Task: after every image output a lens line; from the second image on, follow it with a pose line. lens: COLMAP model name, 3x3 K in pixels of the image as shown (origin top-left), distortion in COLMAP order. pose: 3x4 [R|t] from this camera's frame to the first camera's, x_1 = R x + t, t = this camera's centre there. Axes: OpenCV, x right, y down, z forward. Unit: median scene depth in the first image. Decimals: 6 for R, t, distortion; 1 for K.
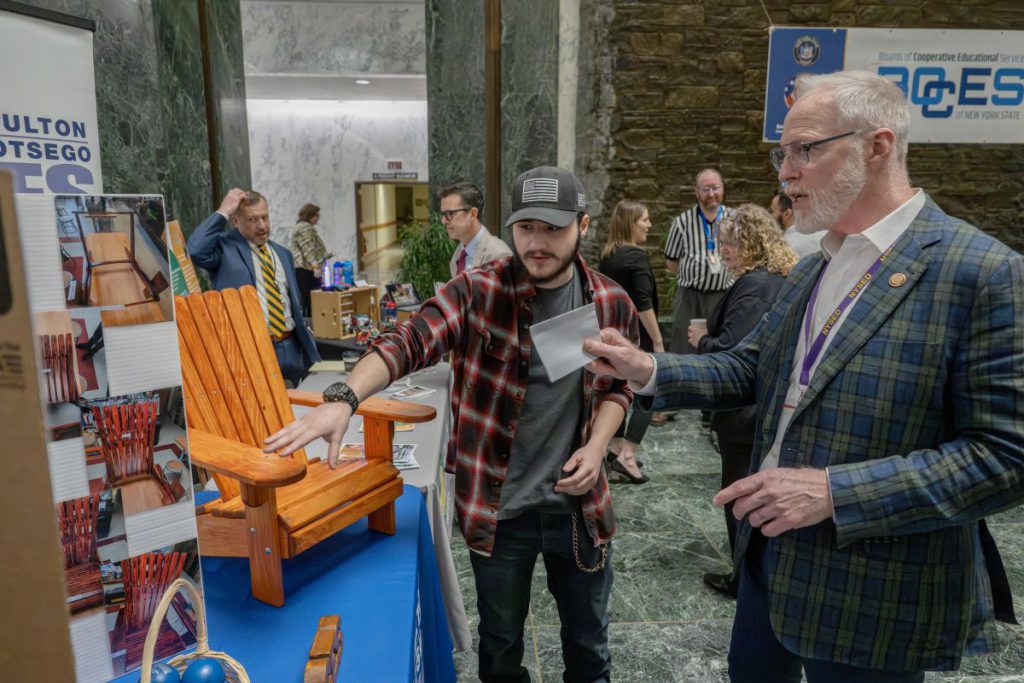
lens RADIAL K [[702.9, 0, 512.0], [0, 702.9, 341.5], [0, 0, 1]] dist [0.010768, 0.002143]
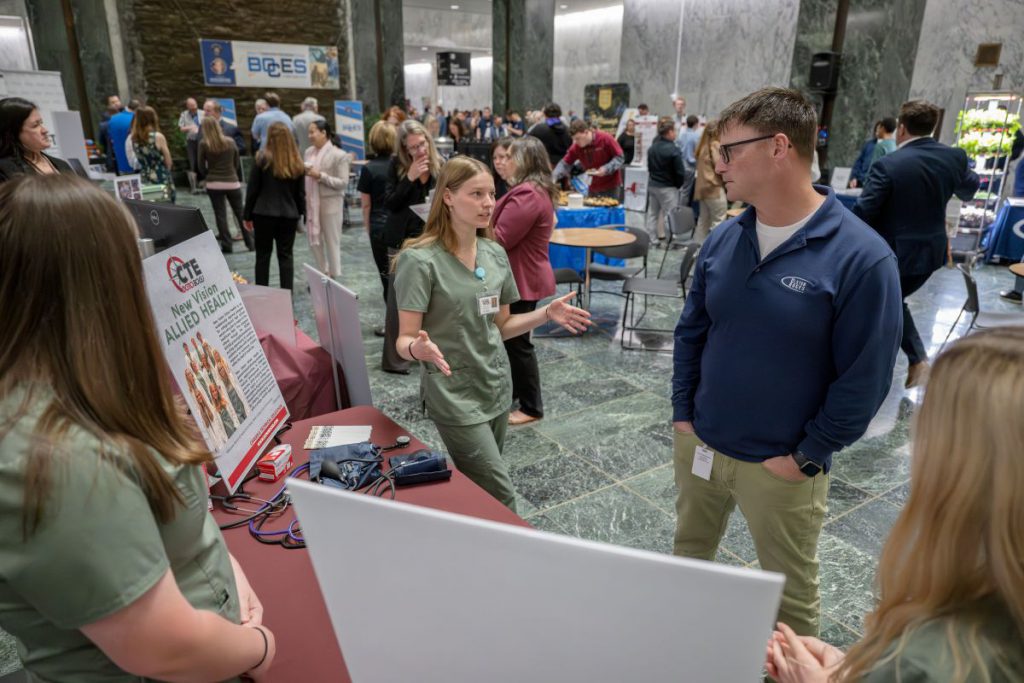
lens RADIAL K [[702.9, 0, 512.0], [0, 702.9, 341.5], [0, 0, 1]] dist [0.010768, 0.002143]
pose [[0.872768, -0.150953, 0.464208, 0.000298], [0.087129, 0.983886, 0.156131, 0.322610], [-0.480296, -0.095821, 0.871857, -1.825090]]
